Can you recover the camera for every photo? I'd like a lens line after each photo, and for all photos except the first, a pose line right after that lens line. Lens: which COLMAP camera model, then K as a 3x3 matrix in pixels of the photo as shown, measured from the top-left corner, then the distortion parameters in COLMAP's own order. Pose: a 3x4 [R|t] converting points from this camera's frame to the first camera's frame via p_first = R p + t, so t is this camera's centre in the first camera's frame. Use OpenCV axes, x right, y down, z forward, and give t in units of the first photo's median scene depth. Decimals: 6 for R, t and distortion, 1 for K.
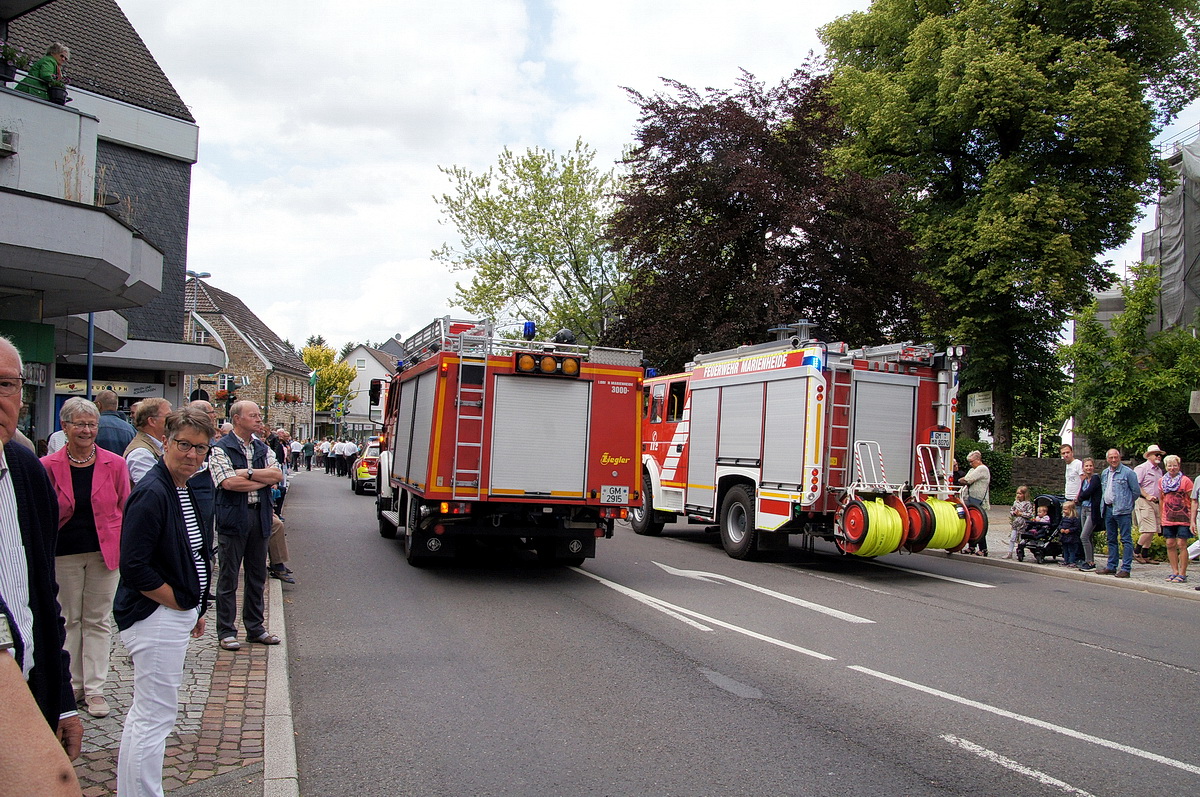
lens RADIAL K [[928.0, 0, 600.0], [0, 928.0, 398.5], [0, 0, 1]] dist [-0.003506, -0.001734]
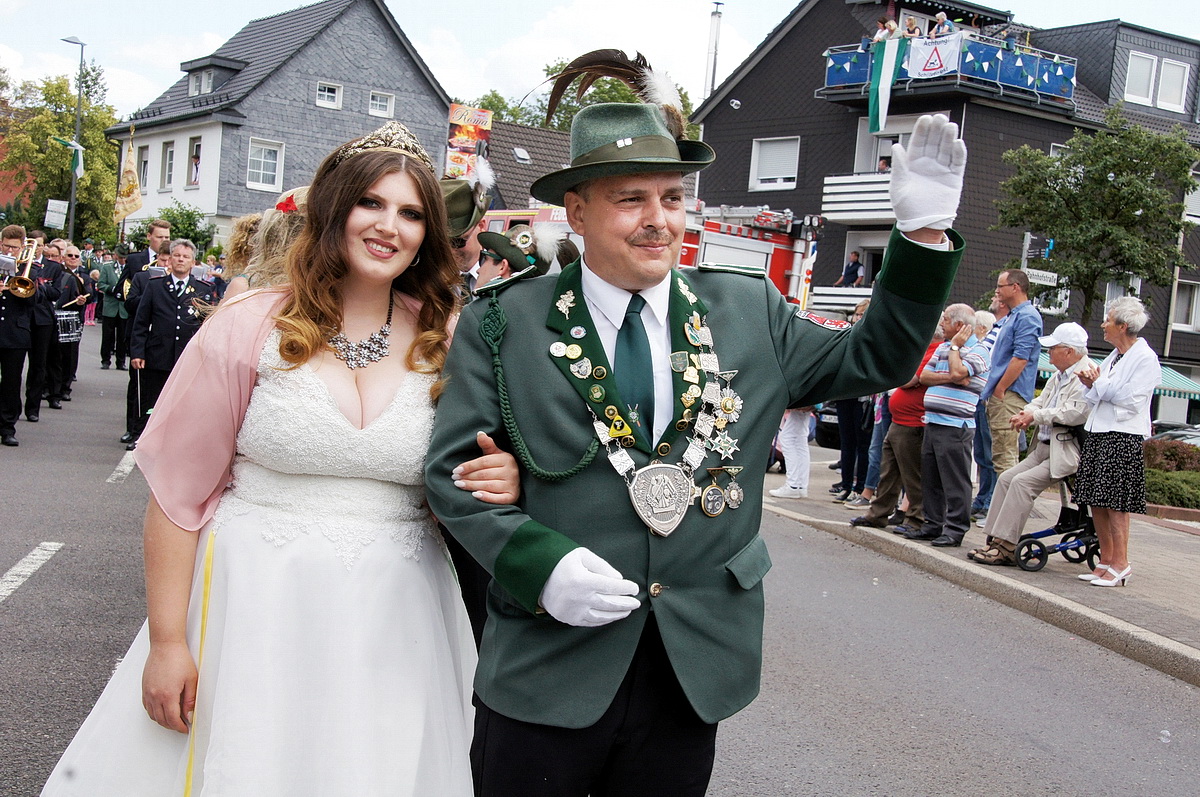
lens RADIAL K [[1922.5, 0, 600.0], [0, 1922.5, 398.5], [0, 0, 1]] dist [0.003049, 0.003325]
pose [[0.985735, 0.076995, 0.149662, -0.114955], [-0.092074, 0.991058, 0.096579, -0.040138], [-0.140888, -0.108981, 0.984009, -0.935151]]
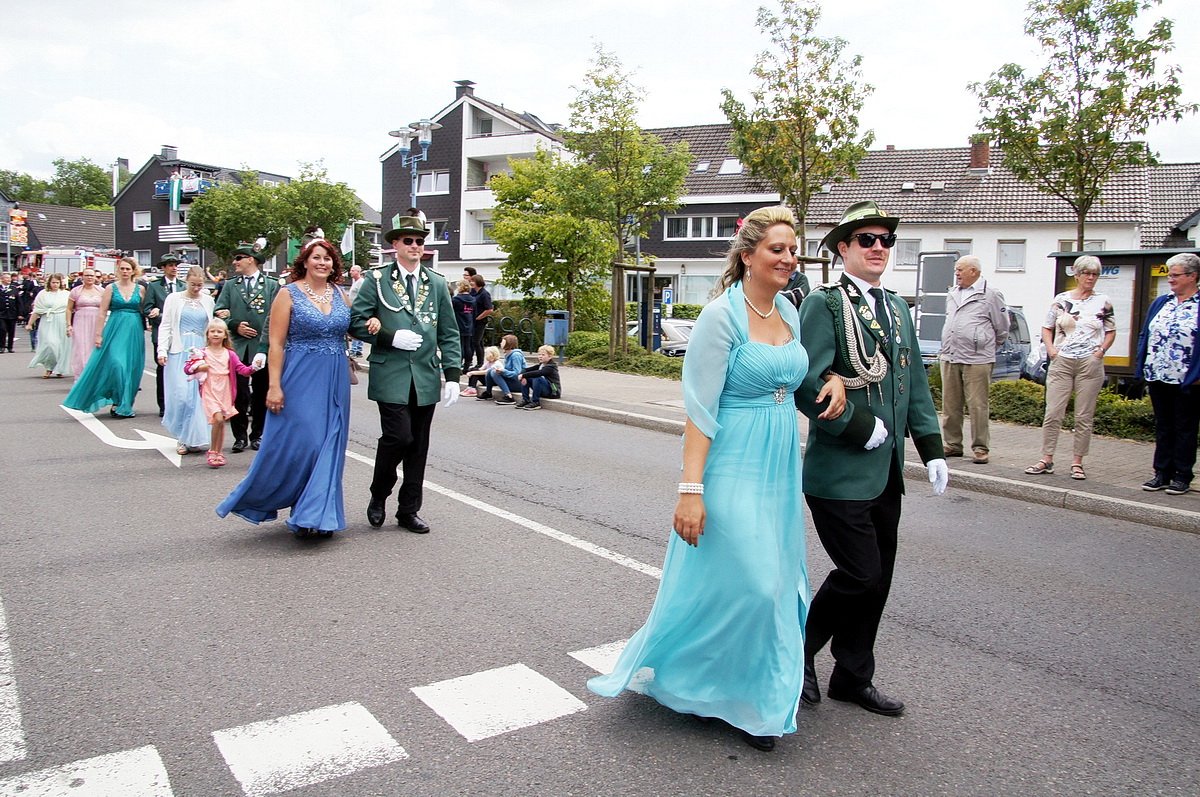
lens RADIAL K [[928.0, 0, 600.0], [0, 928.0, 398.5], [0, 0, 1]] dist [-0.003506, -0.001734]
pose [[0.810693, -0.062330, 0.582145, -0.268542], [-0.047480, 0.984043, 0.171482, -0.196700], [-0.583544, -0.166659, 0.794797, -3.082586]]
